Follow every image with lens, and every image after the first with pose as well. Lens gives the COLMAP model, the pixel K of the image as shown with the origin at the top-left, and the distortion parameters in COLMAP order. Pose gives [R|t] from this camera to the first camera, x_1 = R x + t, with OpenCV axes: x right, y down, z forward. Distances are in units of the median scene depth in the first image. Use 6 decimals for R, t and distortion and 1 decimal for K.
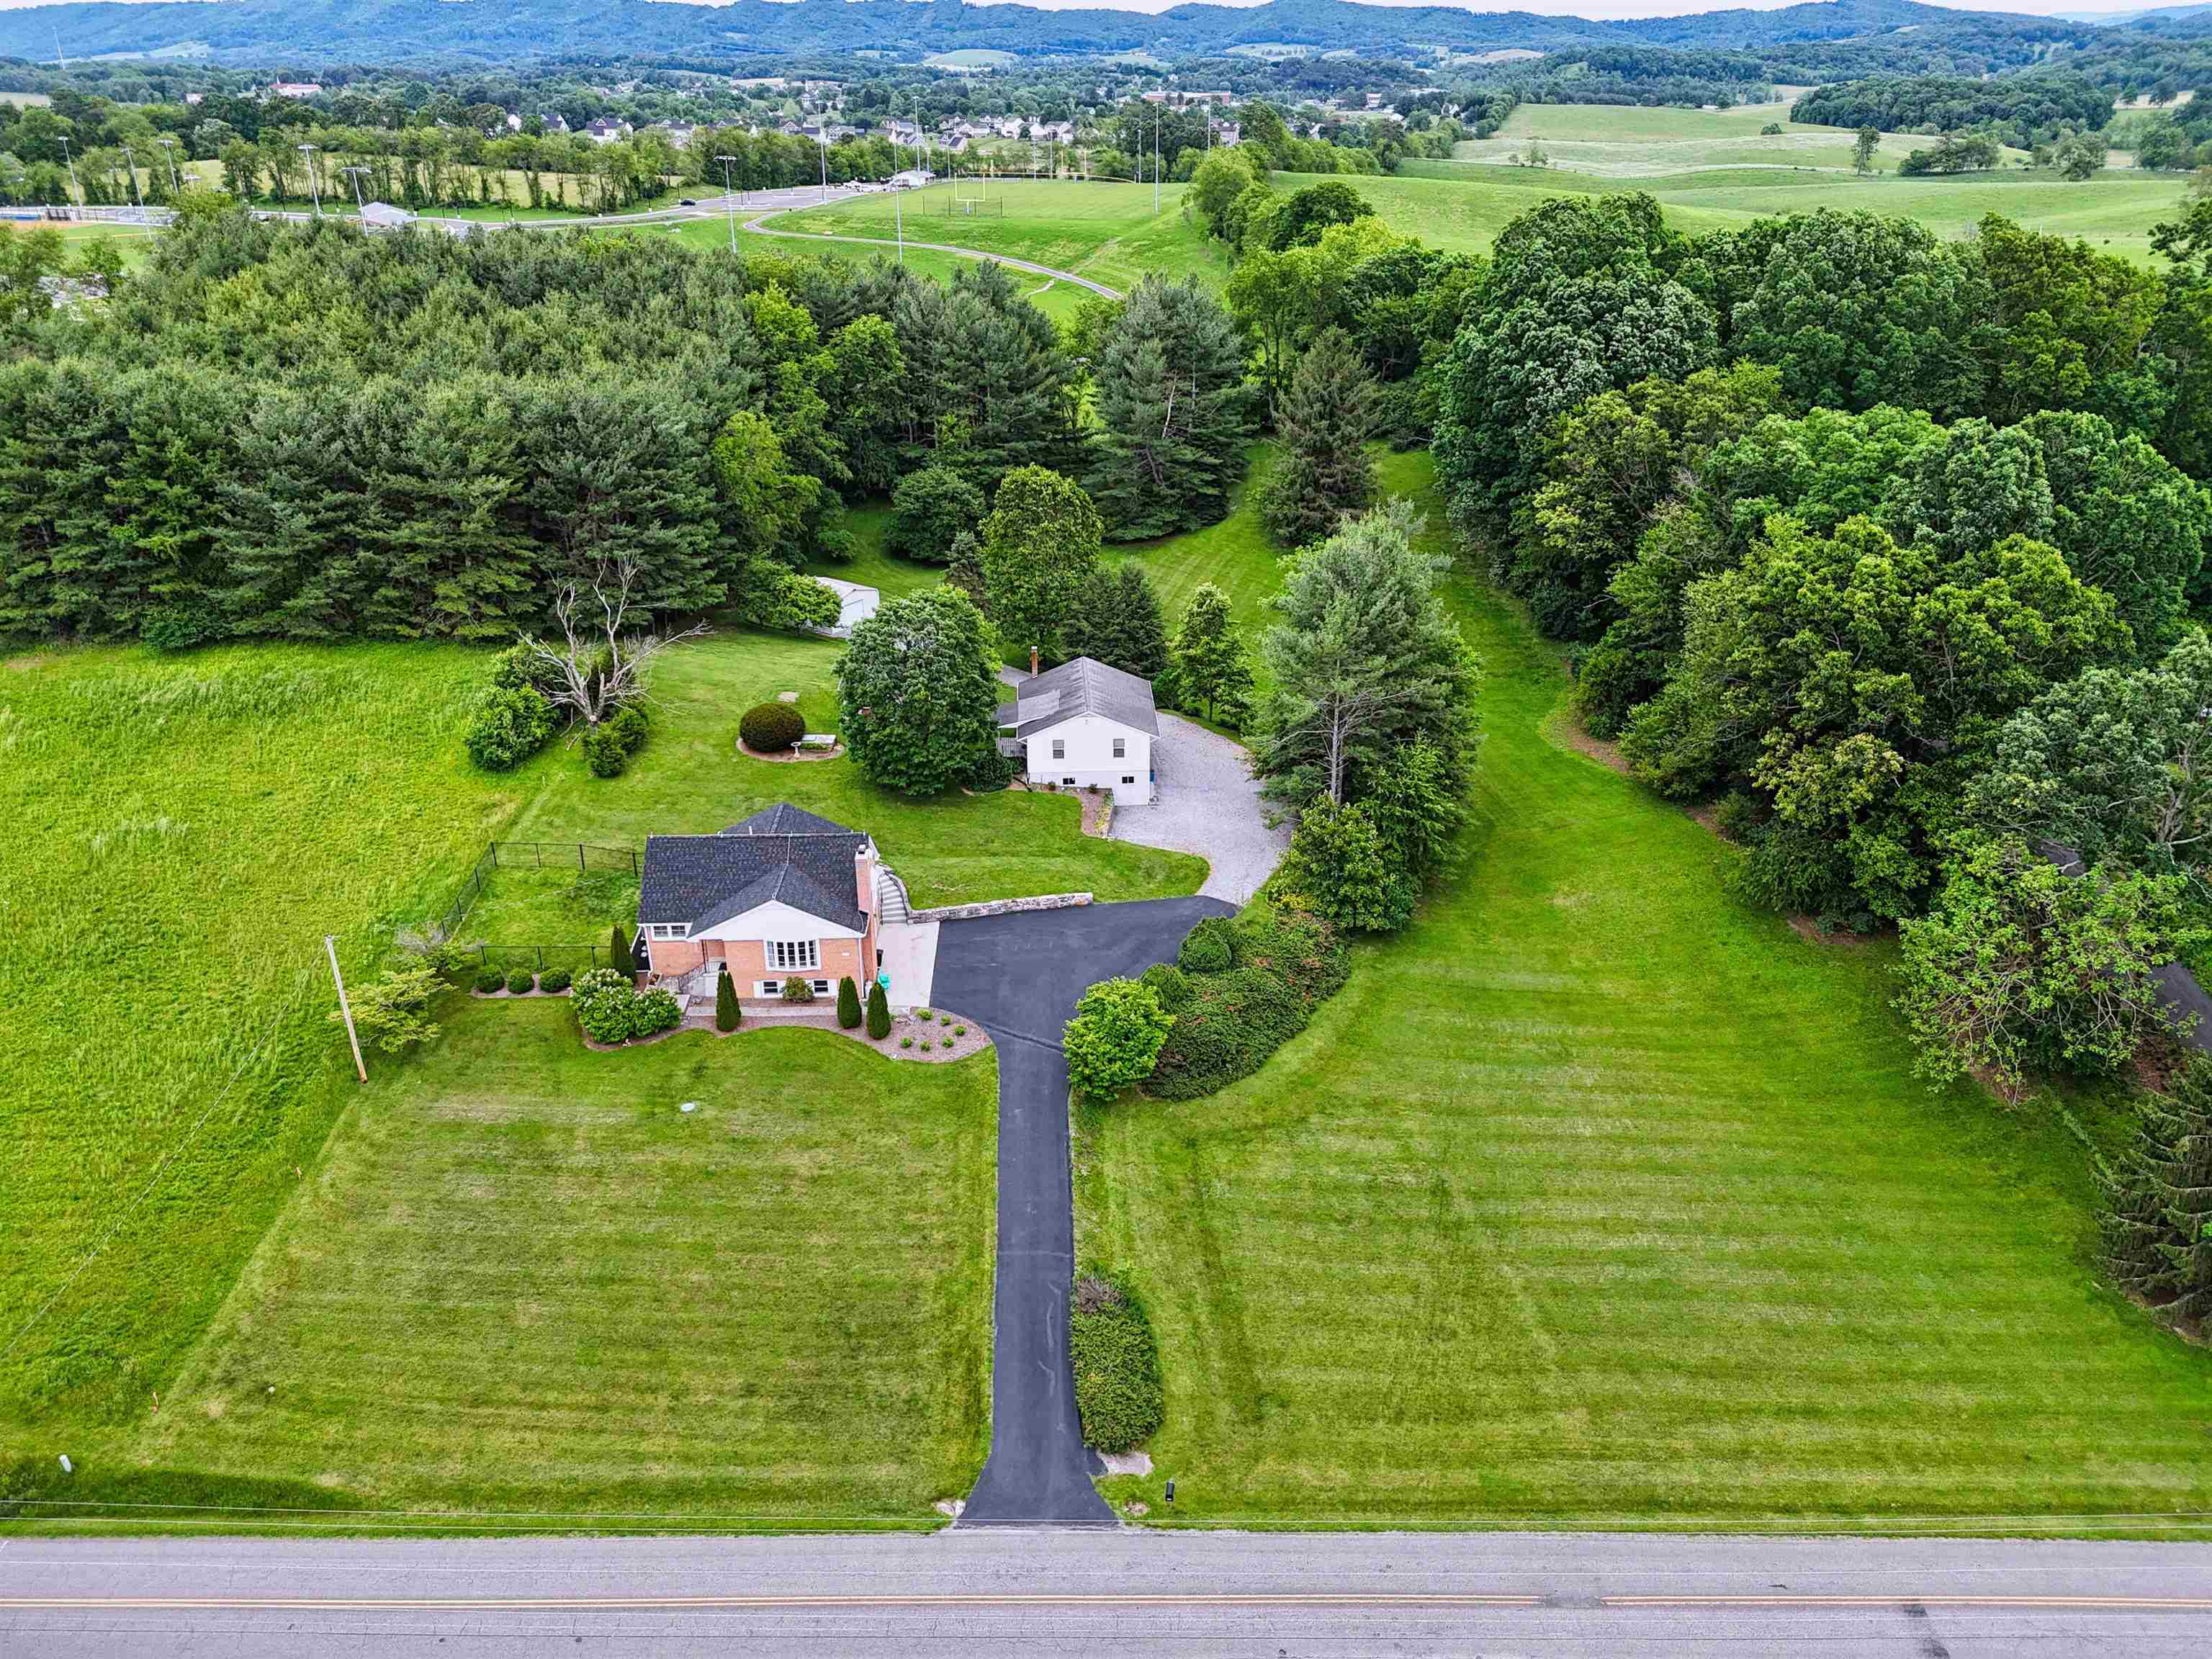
lens RADIAL K [[1635.7, 0, 1113.7], [0, 1635.7, 829.8], [0, 0, 1]] dist [0.061093, -0.057419]
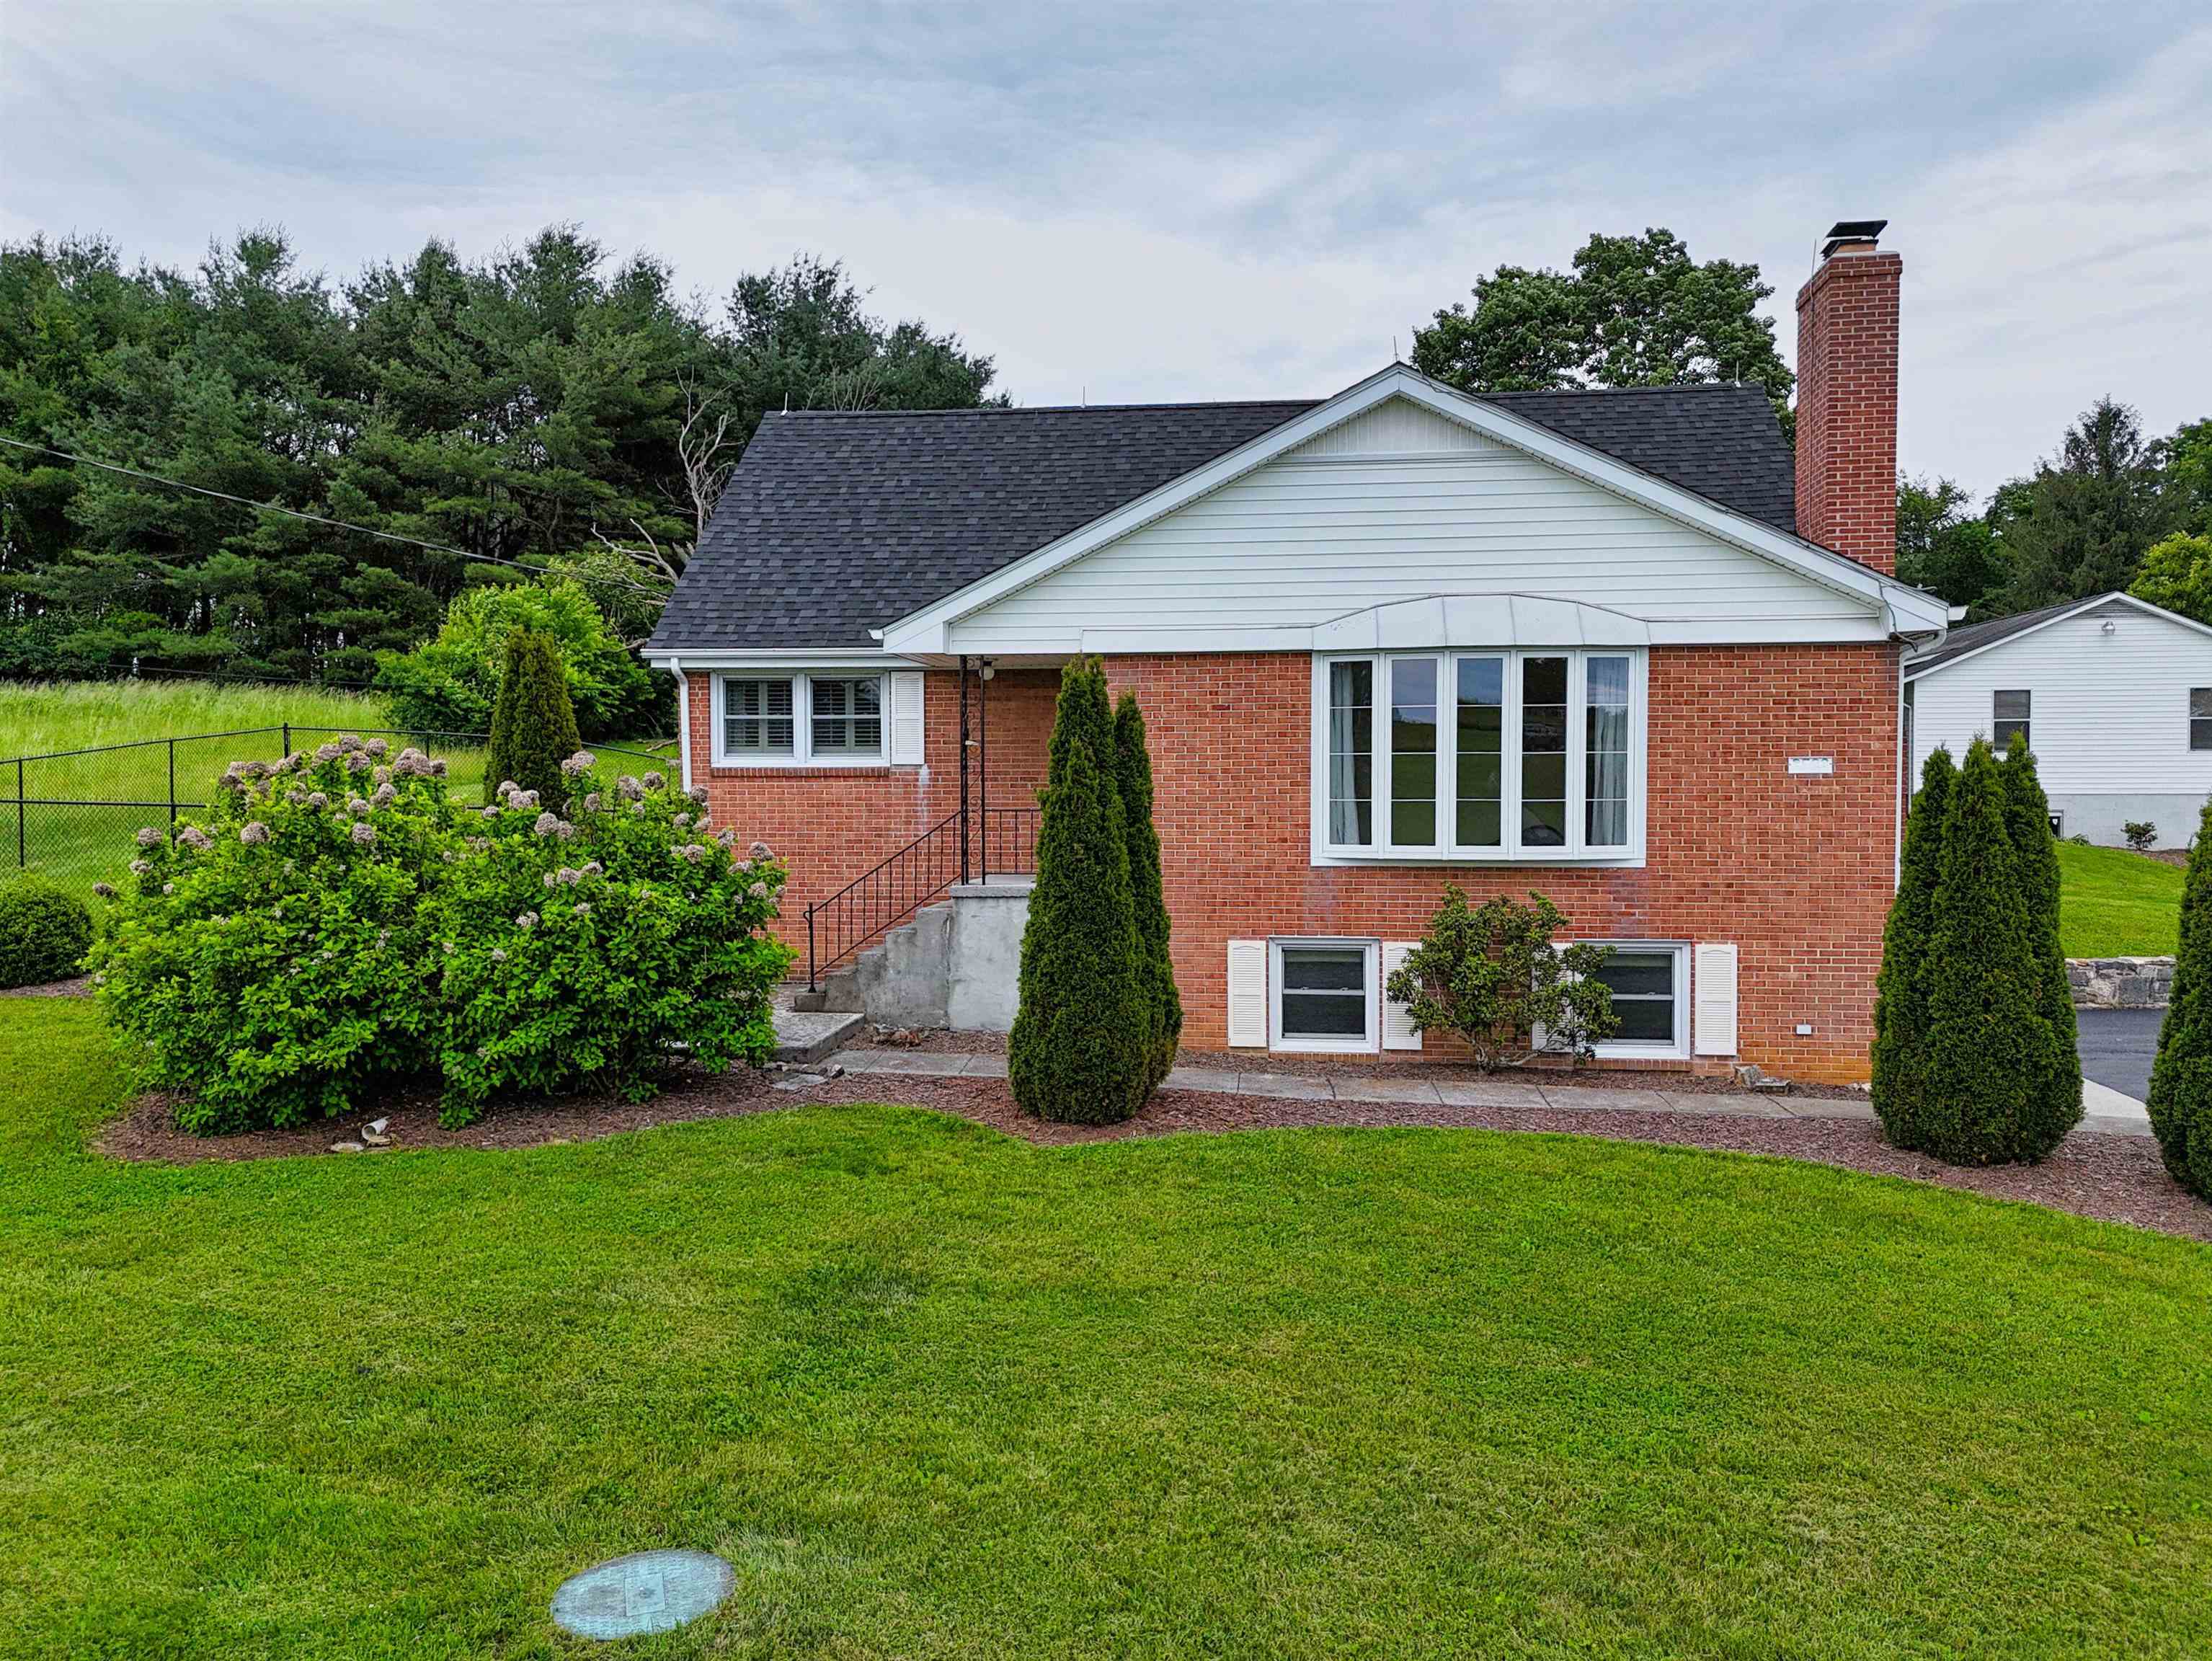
lens RADIAL K [[1676.6, 0, 1106.0], [0, 1676.6, 830.5], [0, 0, 1]] dist [0.092943, -0.131414]
pose [[0.988115, 0.002760, -0.153694, -0.181149], [-0.064137, 0.916054, -0.395894, 0.133485], [0.139700, 0.401046, 0.905343, 0.737078]]
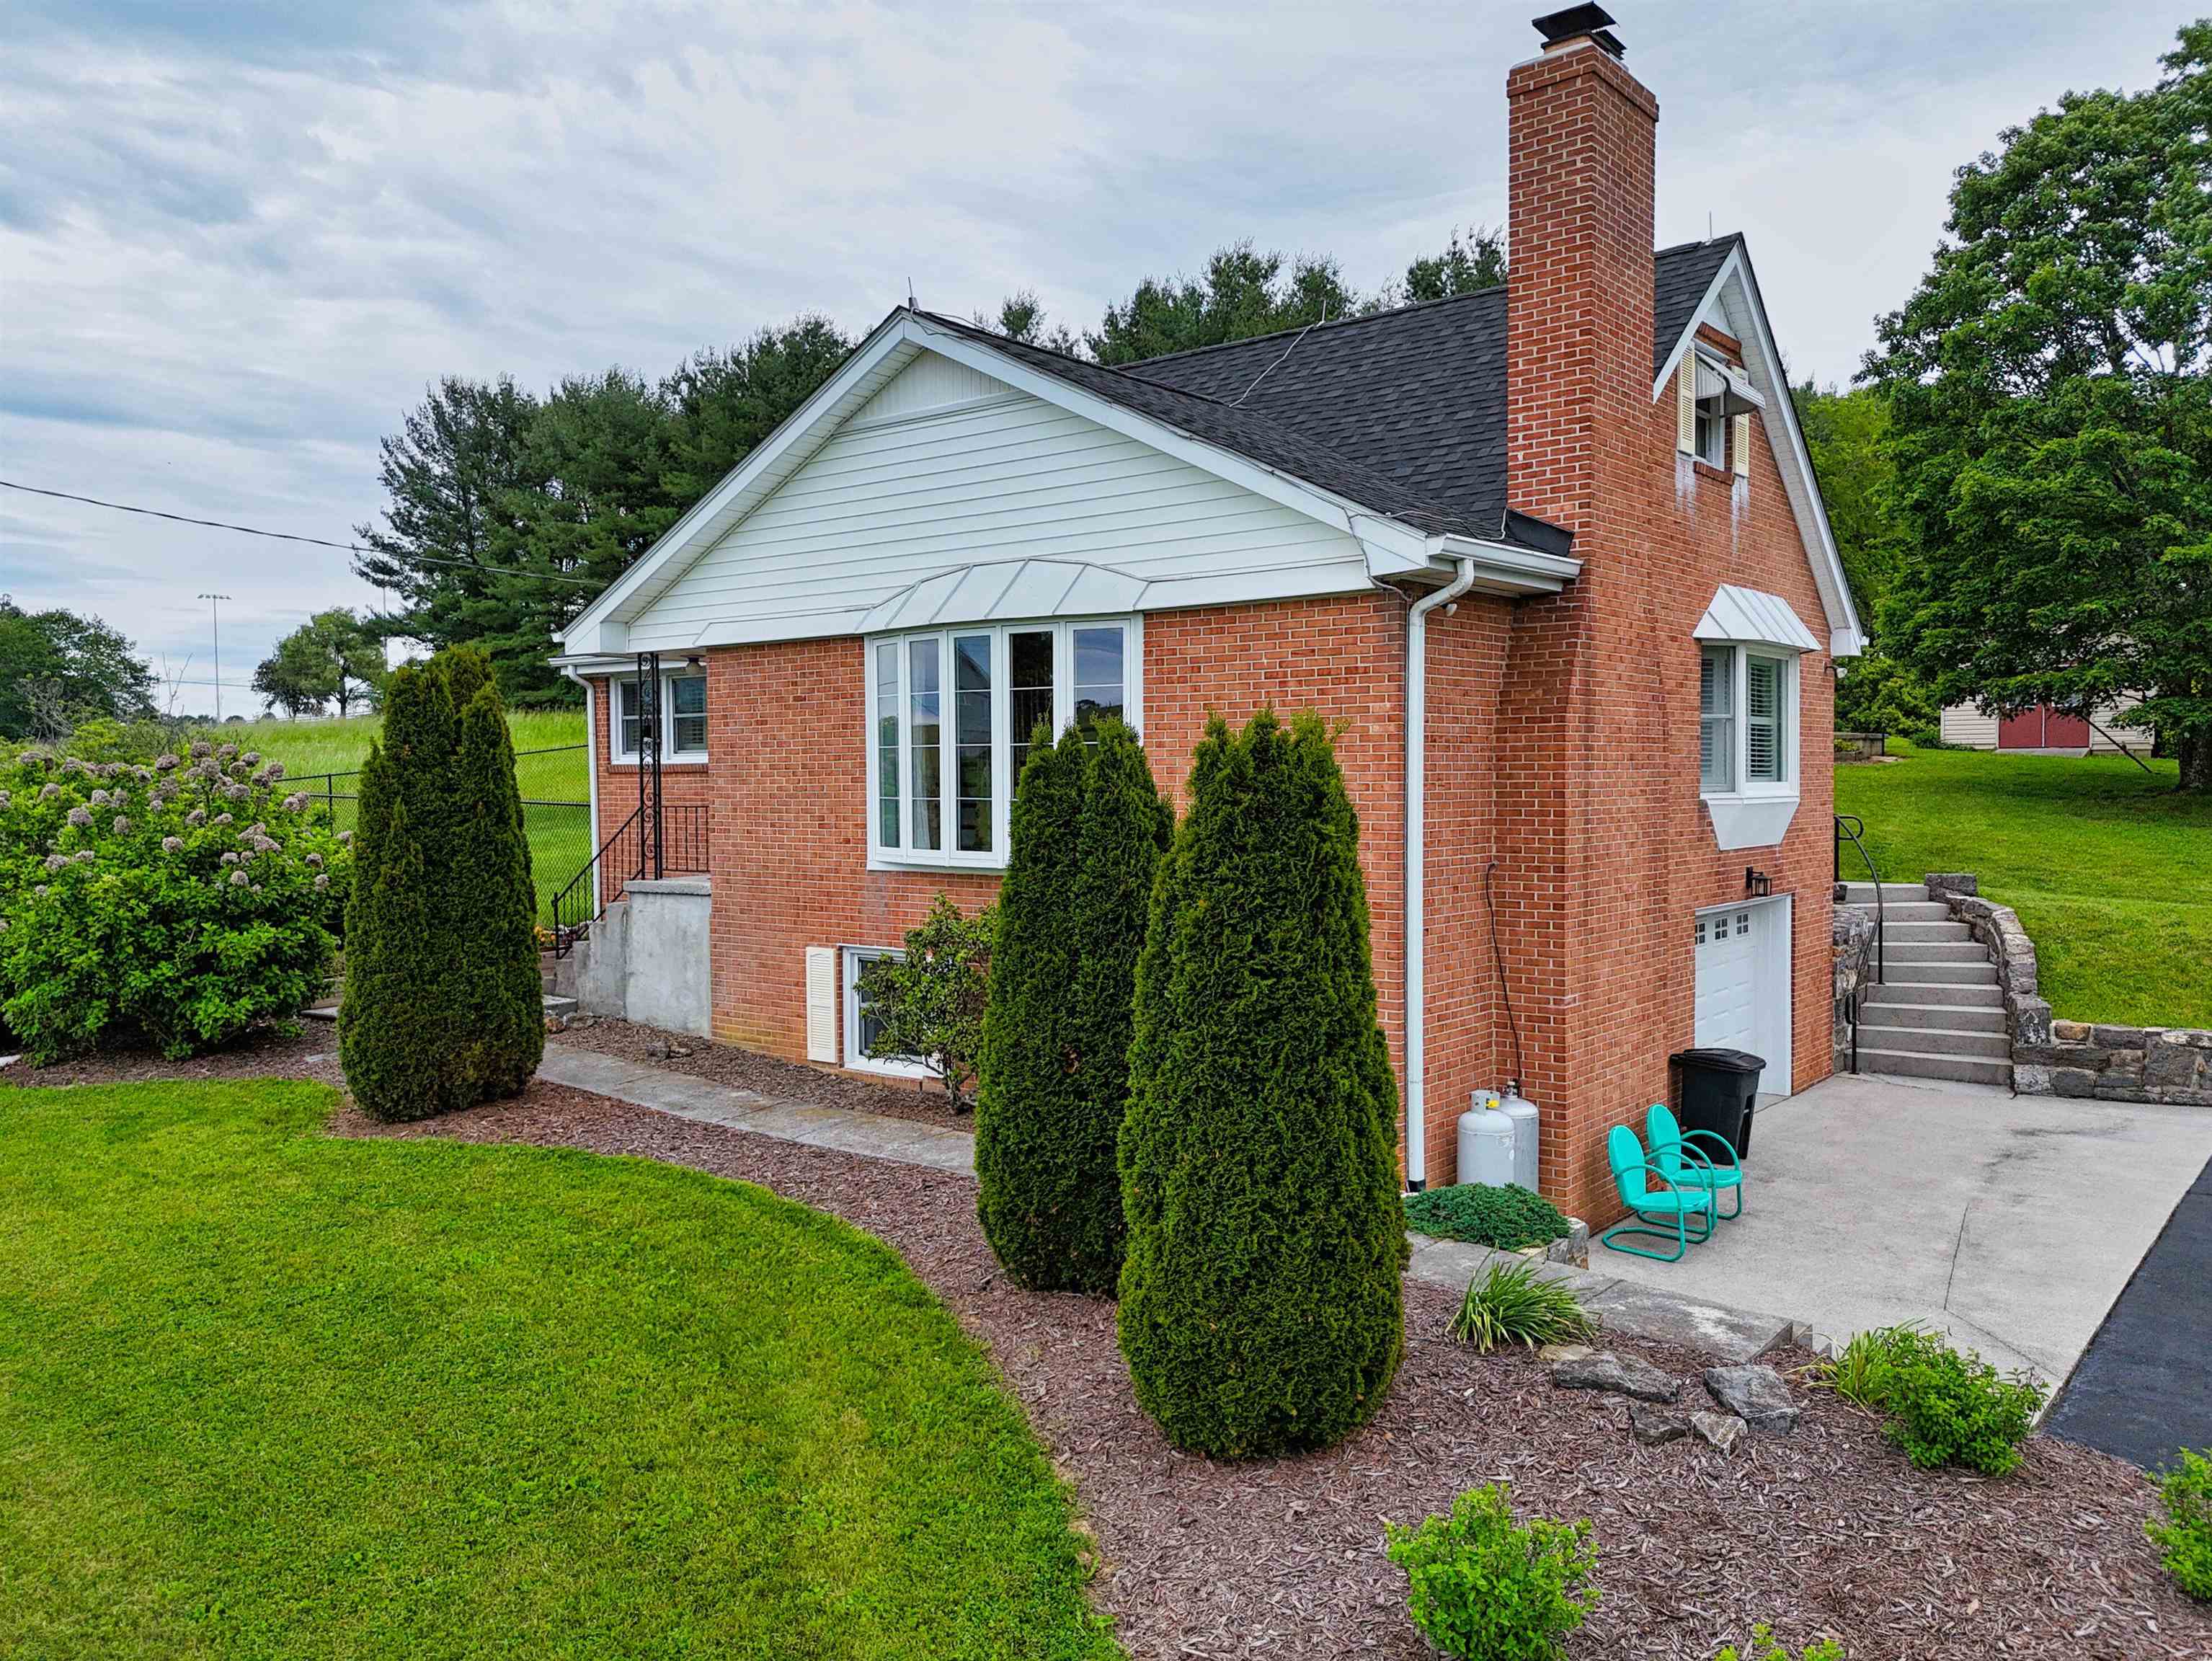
lens RADIAL K [[1669.3, 0, 1114.7], [0, 1669.3, 830.5], [0, 0, 1]] dist [0.074620, -0.067260]
pose [[0.757056, 0.016671, -0.653137, -0.080639], [-0.272871, 0.916380, -0.292898, 0.107112], [0.593639, 0.399962, 0.698300, 0.792557]]
